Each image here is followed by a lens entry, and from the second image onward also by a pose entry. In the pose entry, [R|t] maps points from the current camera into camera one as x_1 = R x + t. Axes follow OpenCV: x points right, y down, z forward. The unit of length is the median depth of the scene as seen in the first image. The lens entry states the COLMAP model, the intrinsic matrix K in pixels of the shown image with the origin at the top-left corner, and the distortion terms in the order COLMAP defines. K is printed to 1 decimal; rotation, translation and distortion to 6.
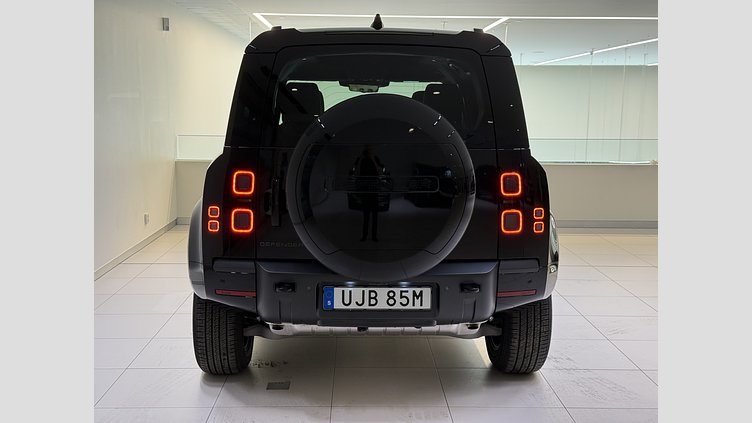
lens RADIAL K [[1031.1, 0, 376.0], [0, 1031.1, 211.5], [0, 0, 1]] dist [-0.008651, -0.013127]
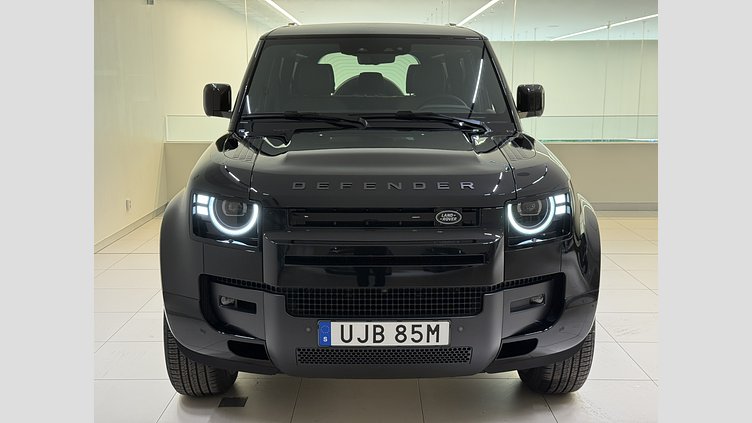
lens RADIAL K [[665.1, 0, 337.9], [0, 665.1, 211.0], [0, 0, 1]] dist [0.080923, -0.004783]
pose [[0.999893, 0.003185, -0.014289, -0.027867], [-0.001640, 0.994269, 0.106892, -0.069327], [0.014547, -0.106857, 0.994168, 0.480919]]
